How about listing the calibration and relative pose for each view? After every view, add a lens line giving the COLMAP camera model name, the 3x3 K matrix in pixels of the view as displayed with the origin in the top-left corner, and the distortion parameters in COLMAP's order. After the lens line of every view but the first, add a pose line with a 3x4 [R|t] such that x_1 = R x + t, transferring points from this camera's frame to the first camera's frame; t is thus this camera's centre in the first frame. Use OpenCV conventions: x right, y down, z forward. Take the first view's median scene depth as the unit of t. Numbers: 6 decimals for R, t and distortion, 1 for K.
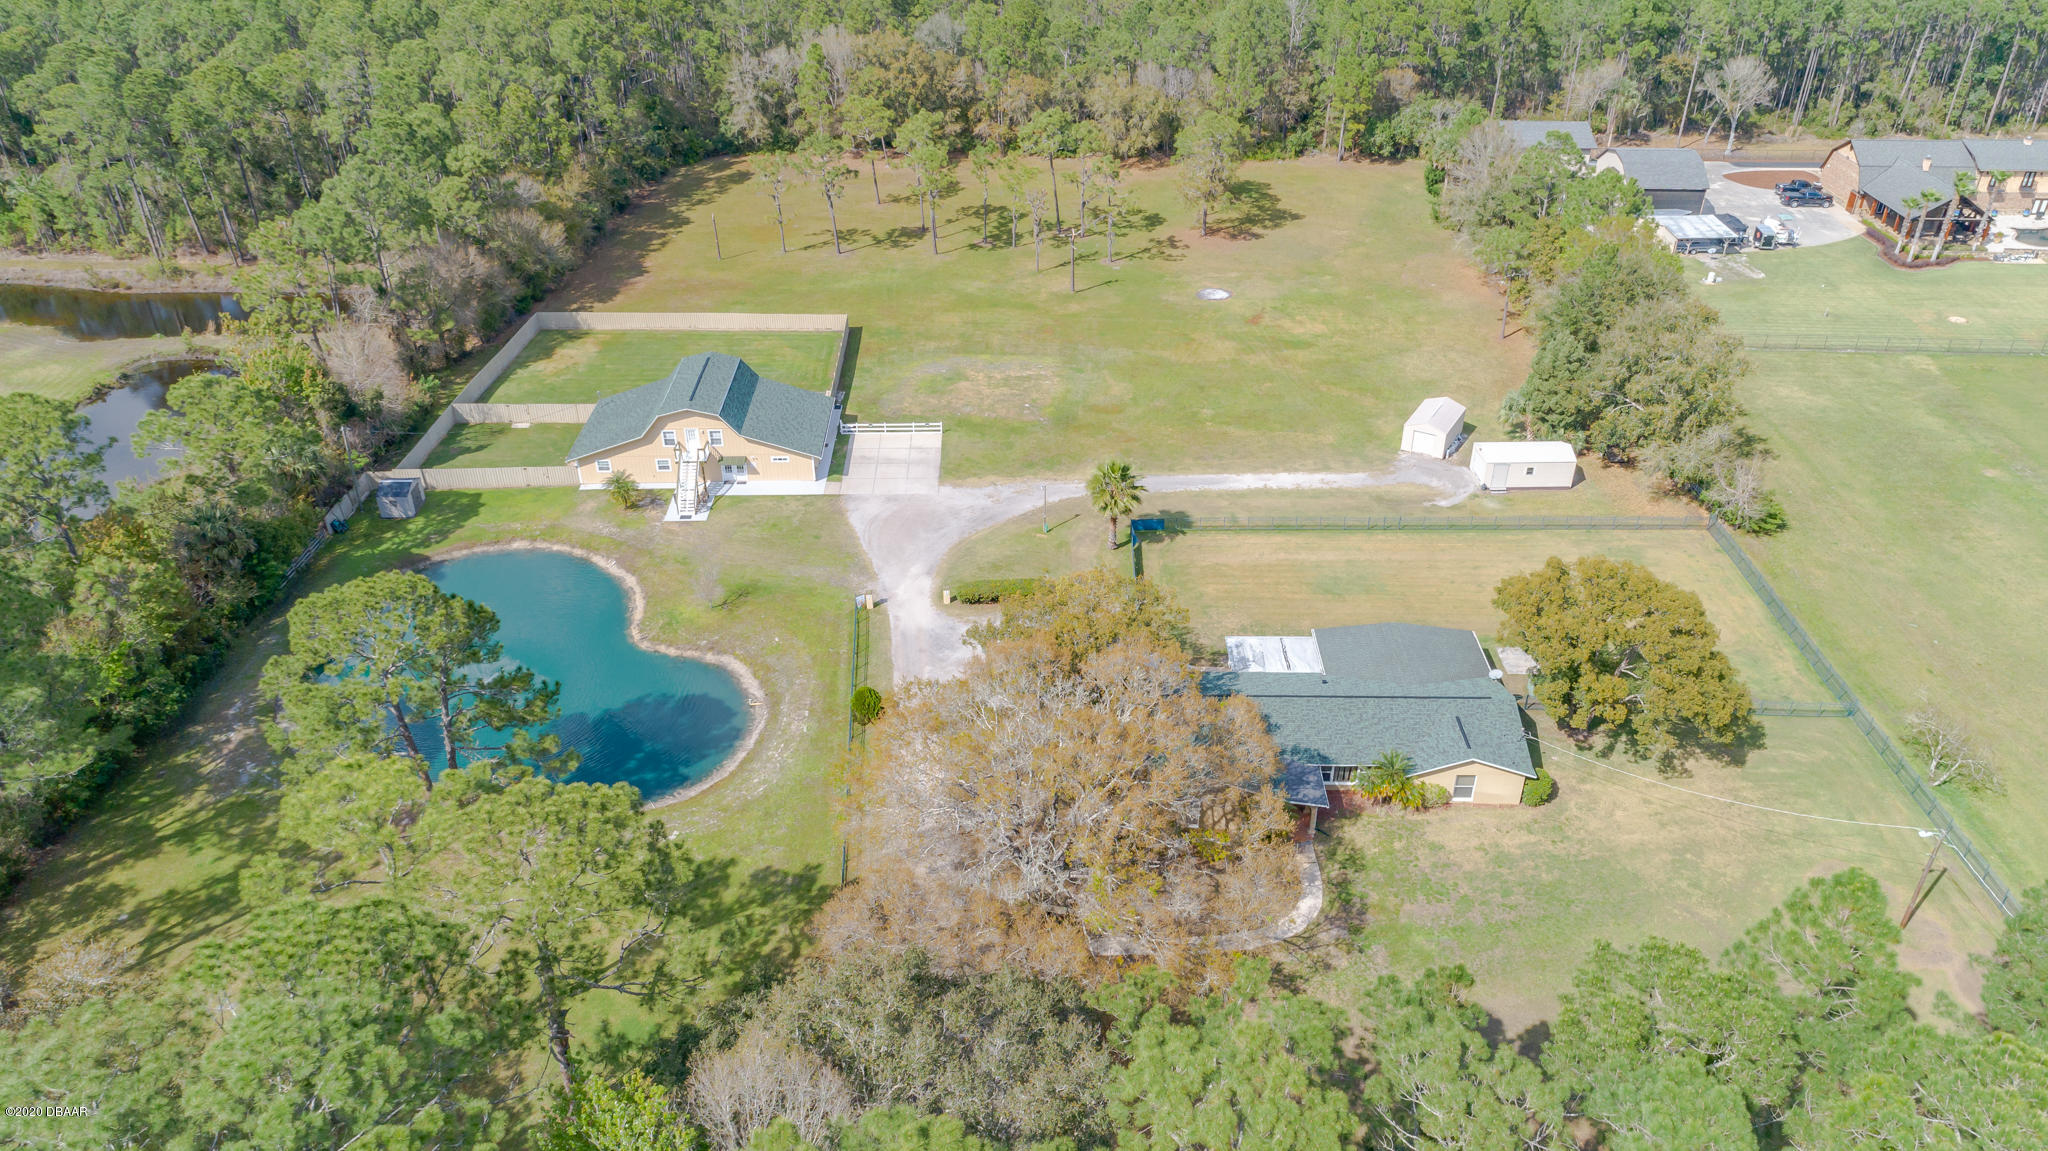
lens RADIAL K [[1481.5, 0, 1024.0], [0, 1481.5, 575.5], [0, 0, 1]] dist [0.006165, 0.003858]
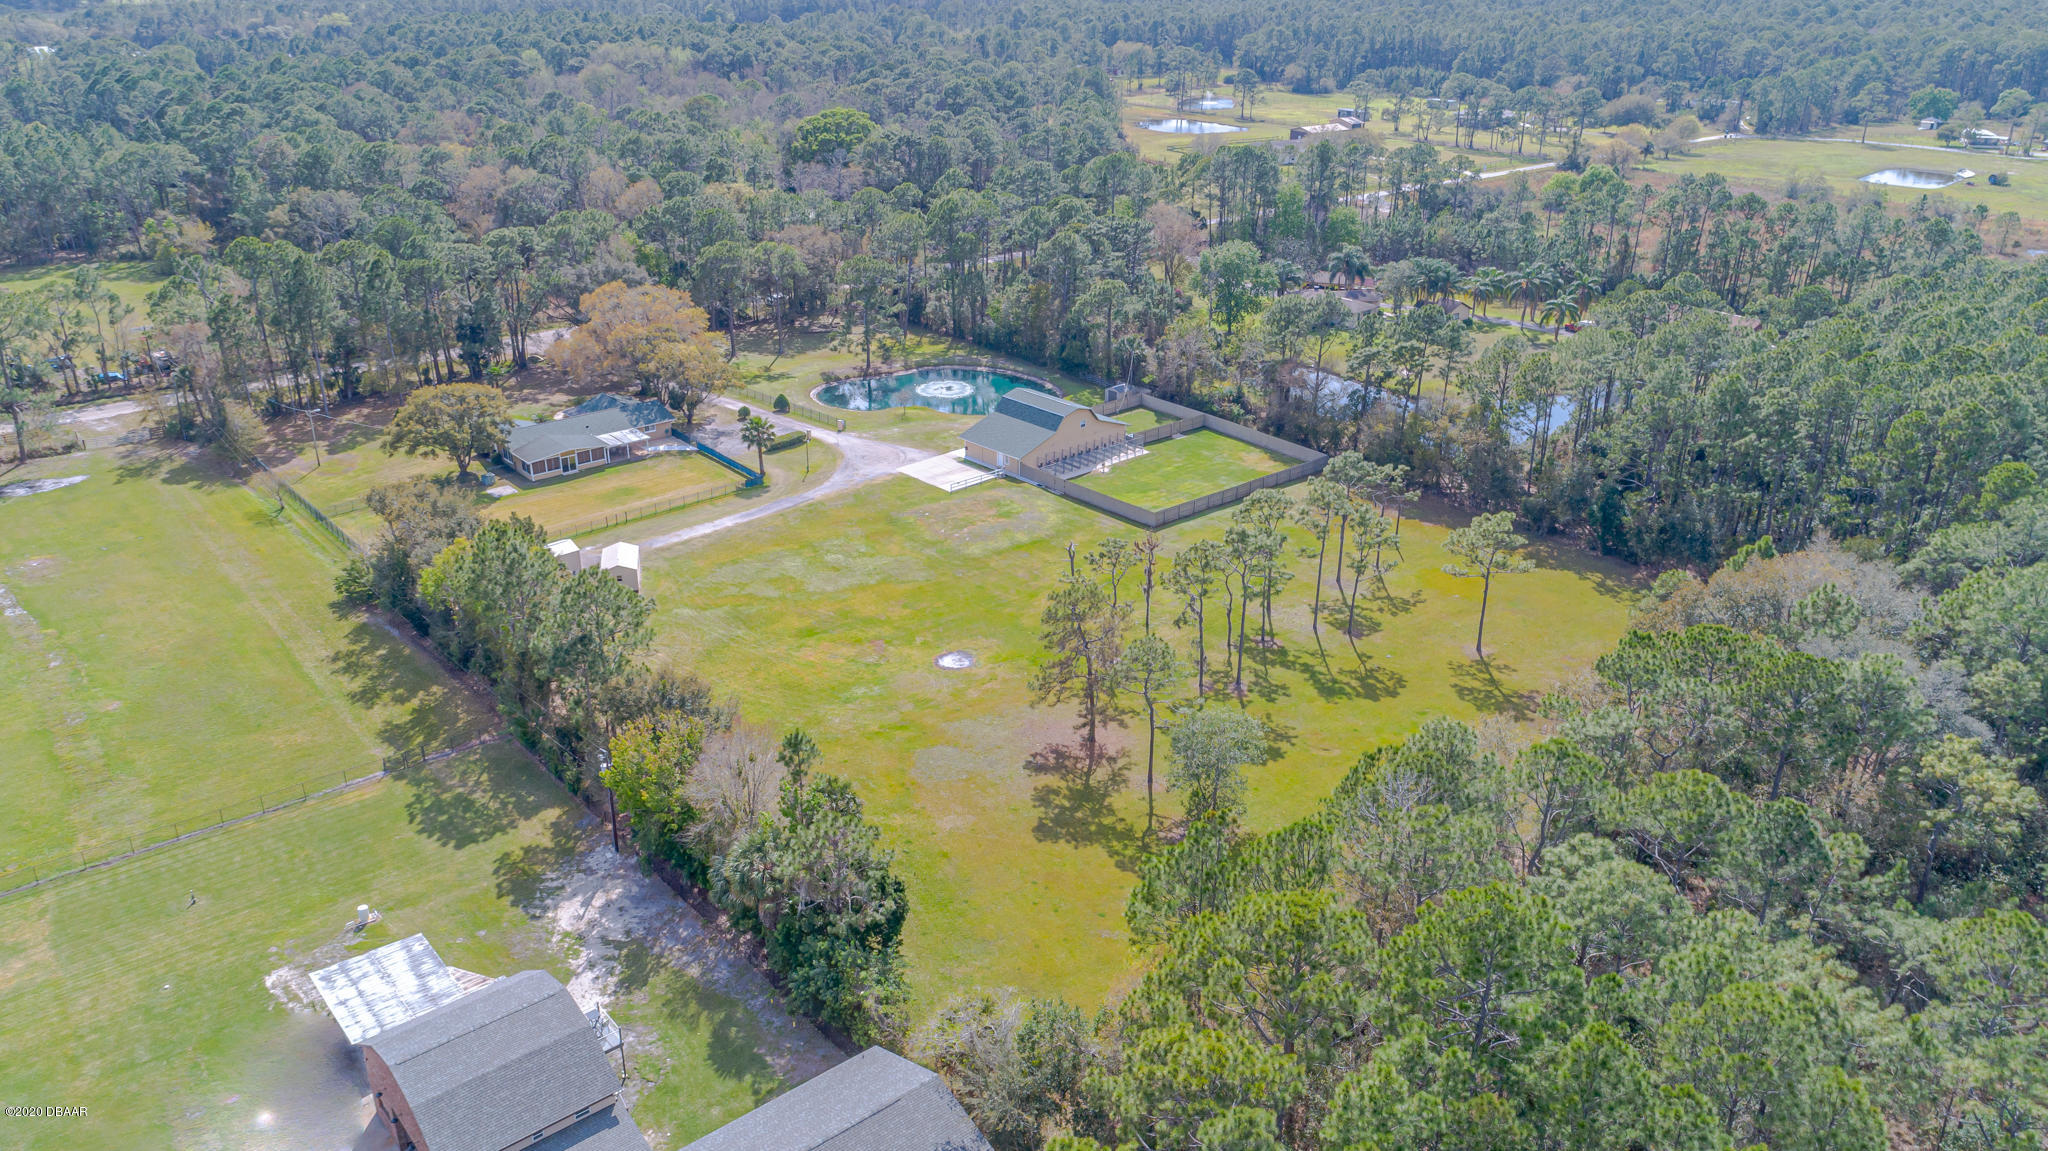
lens RADIAL K [[1481.5, 0, 1024.0], [0, 1481.5, 575.5], [0, 0, 1]] dist [0.006165, 0.003858]
pose [[-0.744666, 0.263487, -0.613227, 0.819407], [-0.352551, 0.624862, 0.696603, -1.112879], [0.566728, 0.734930, -0.372420, 1.730907]]
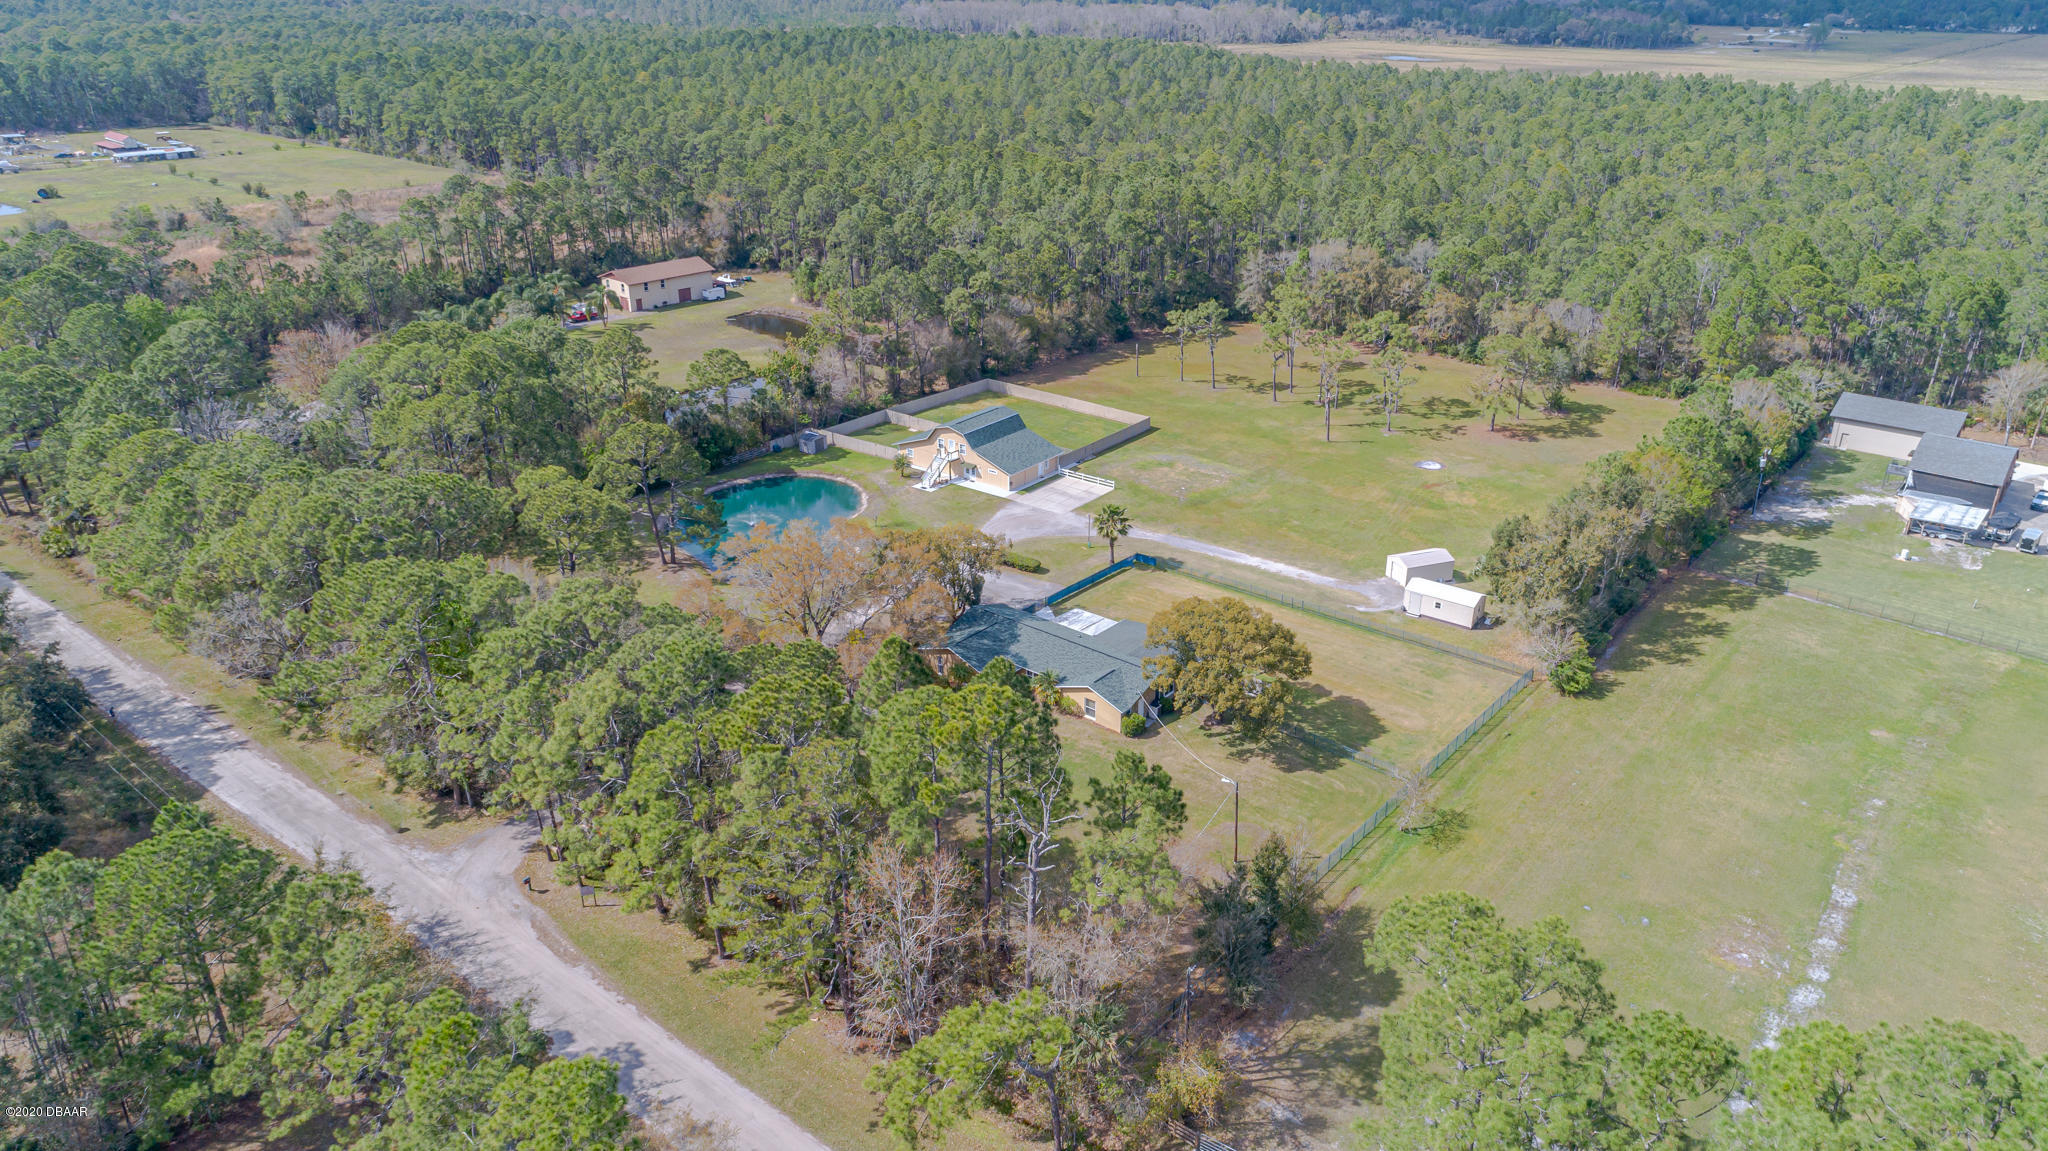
lens RADIAL K [[1385.6, 0, 1024.0], [0, 1385.6, 575.5], [0, 0, 1]] dist [0.014928, -0.000202]
pose [[0.778568, 0.256310, -0.572833, 0.743188], [-0.324112, 0.945861, -0.017299, 0.041897], [0.537386, 0.199130, 0.819490, -0.181153]]
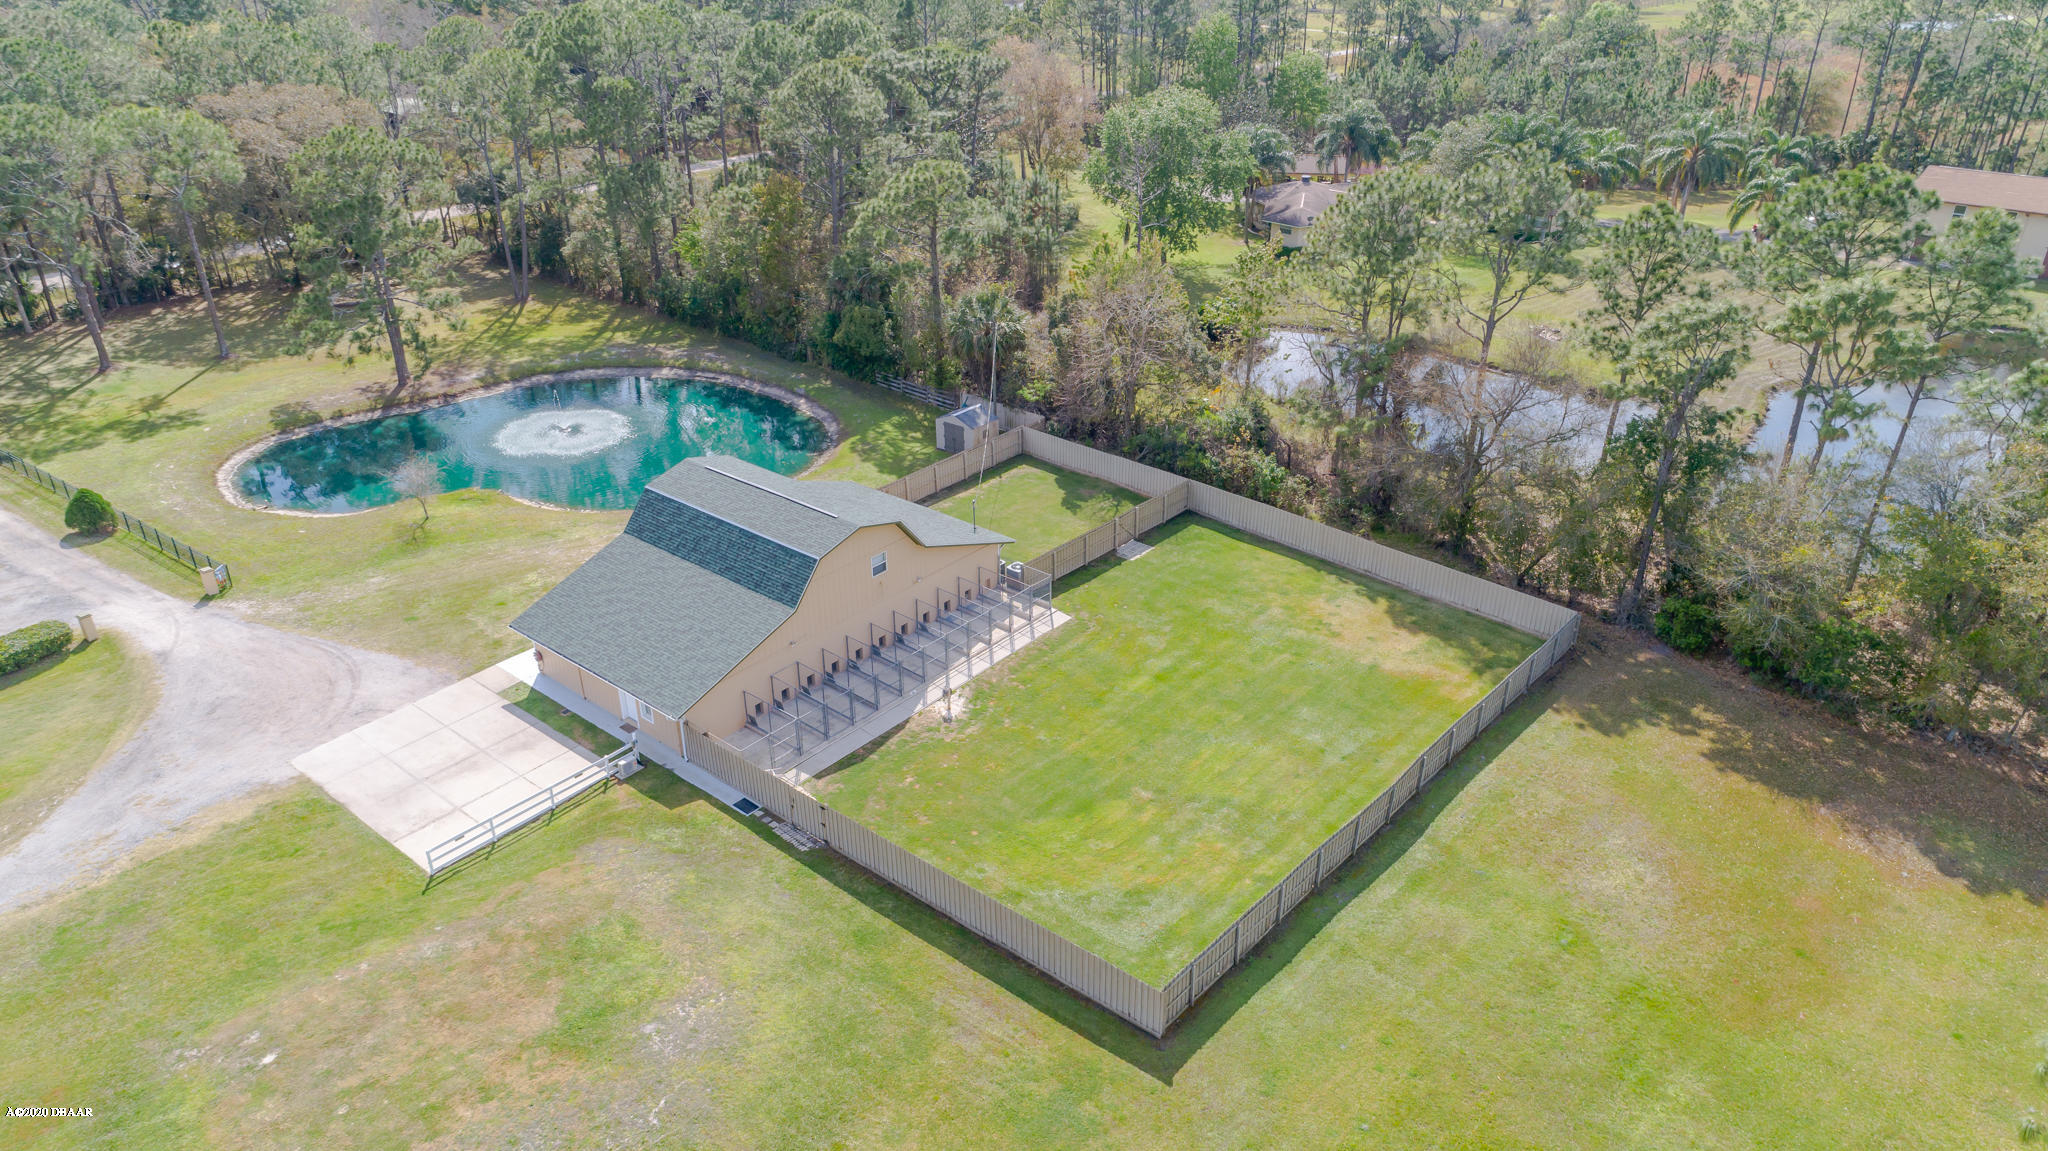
lens RADIAL K [[1401.4, 0, 1018.1], [0, 1401.4, 630.8], [0, 0, 1]] dist [-0.024641, 0.001229]
pose [[-0.656578, 0.366083, -0.659461, 0.071988], [-0.388849, 0.584885, 0.711833, -0.503246], [0.646298, 0.723805, -0.241672, 1.231996]]
